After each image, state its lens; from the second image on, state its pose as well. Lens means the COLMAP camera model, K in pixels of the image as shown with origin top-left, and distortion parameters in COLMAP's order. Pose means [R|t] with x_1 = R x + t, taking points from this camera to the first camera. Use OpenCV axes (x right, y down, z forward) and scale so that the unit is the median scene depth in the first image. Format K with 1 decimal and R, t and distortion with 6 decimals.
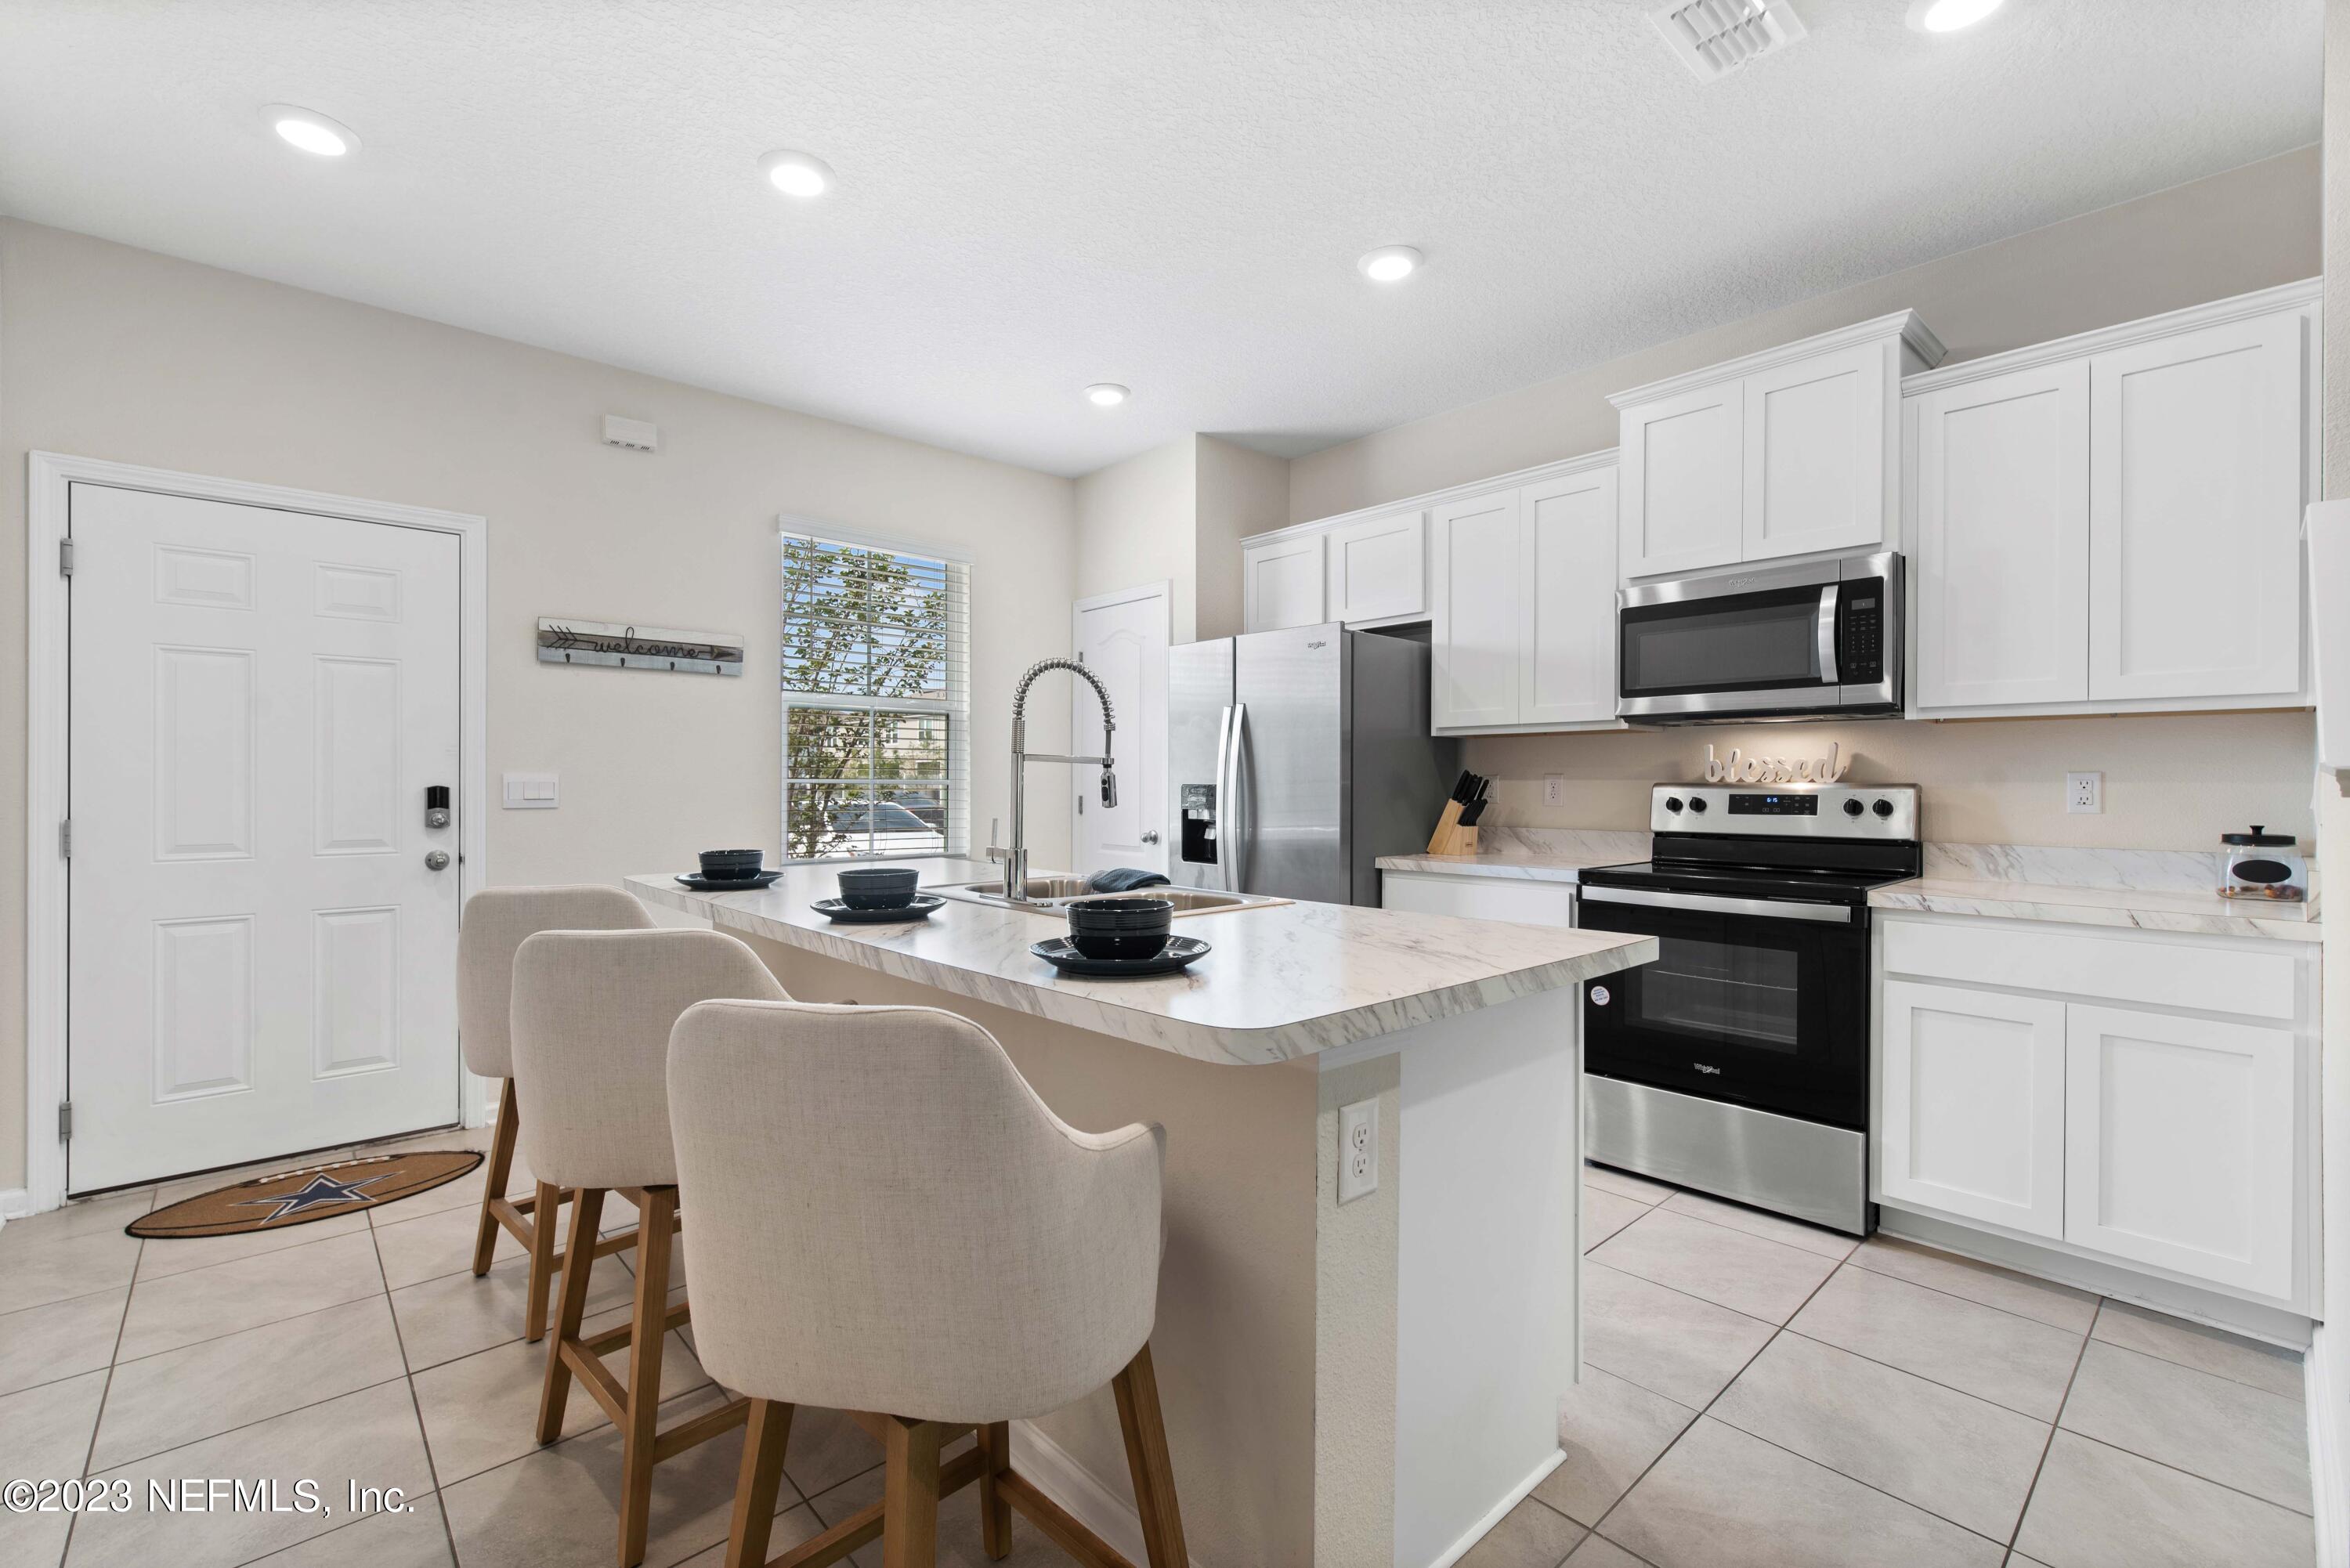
lens RADIAL K [[1009.2, 0, 1175.0], [0, 1009.2, 784.0], [0, 0, 1]] dist [0.001032, 0.000274]
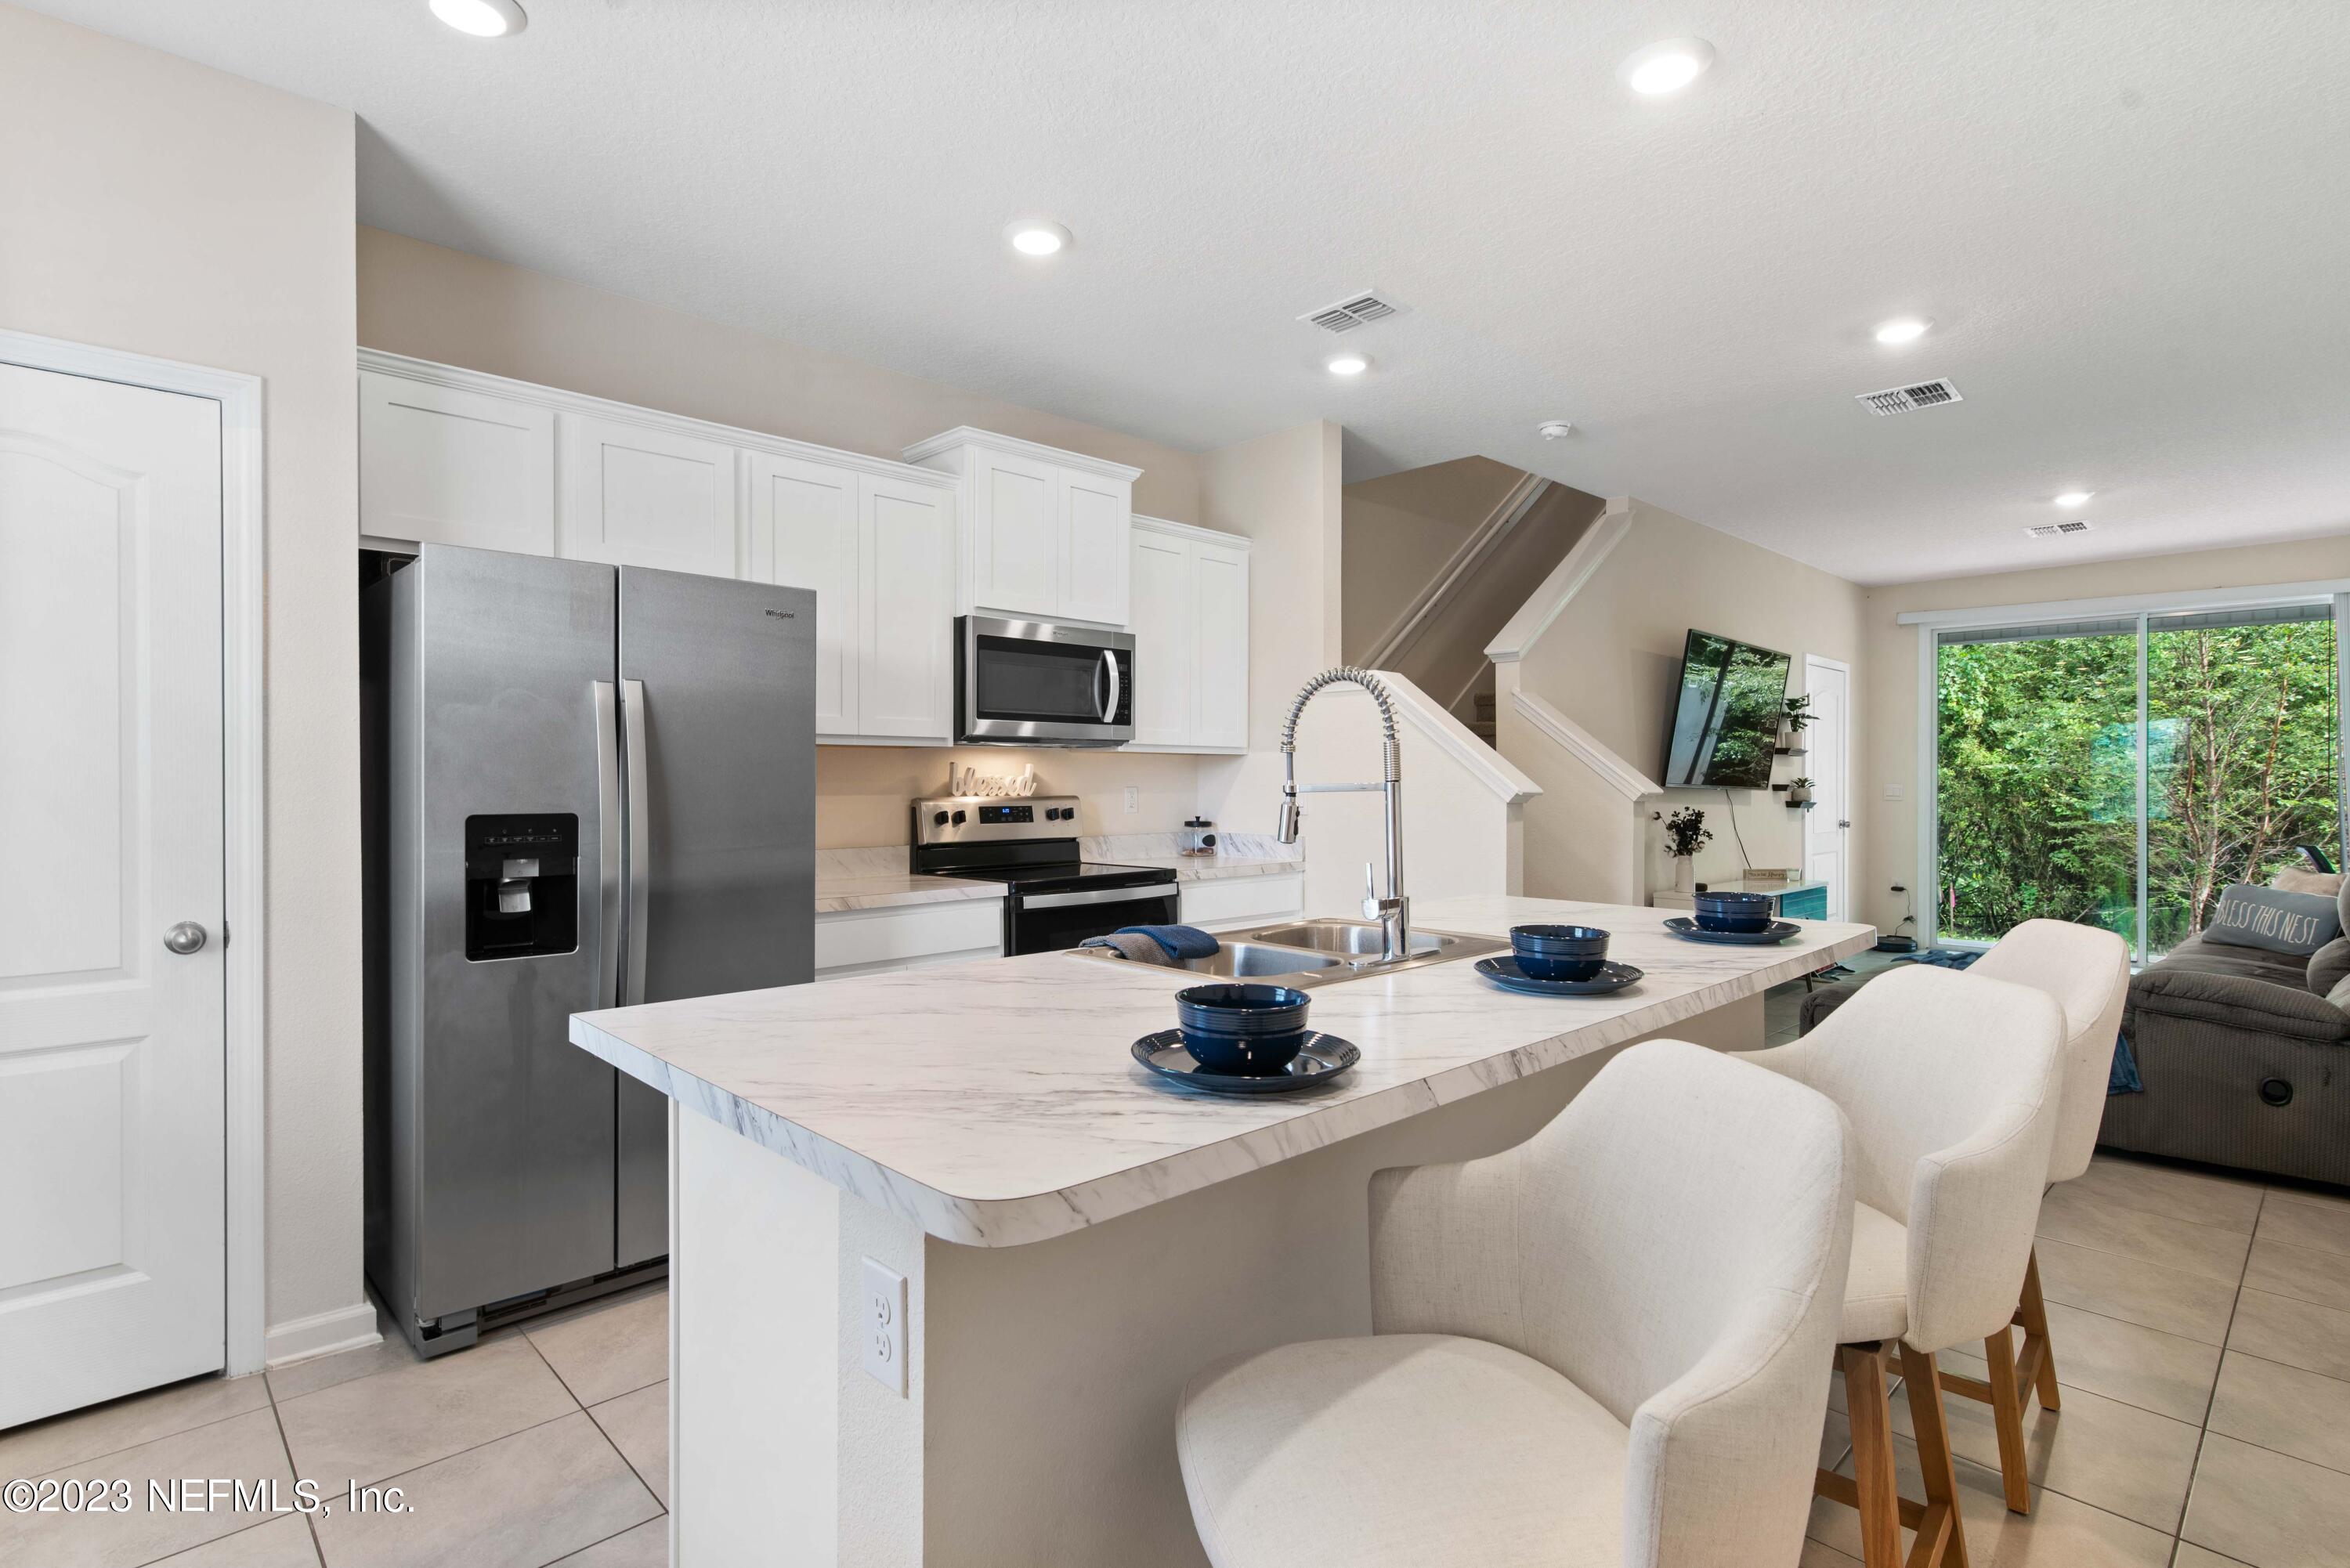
lens RADIAL K [[1138.6, 0, 1175.0], [0, 1138.6, 784.0], [0, 0, 1]] dist [0.004778, 0.000525]
pose [[-0.026301, -0.007999, 0.999622, -0.802727], [0.001152, 0.999967, 0.008032, -0.028083], [-0.999653, 0.001363, -0.026291, 0.877340]]
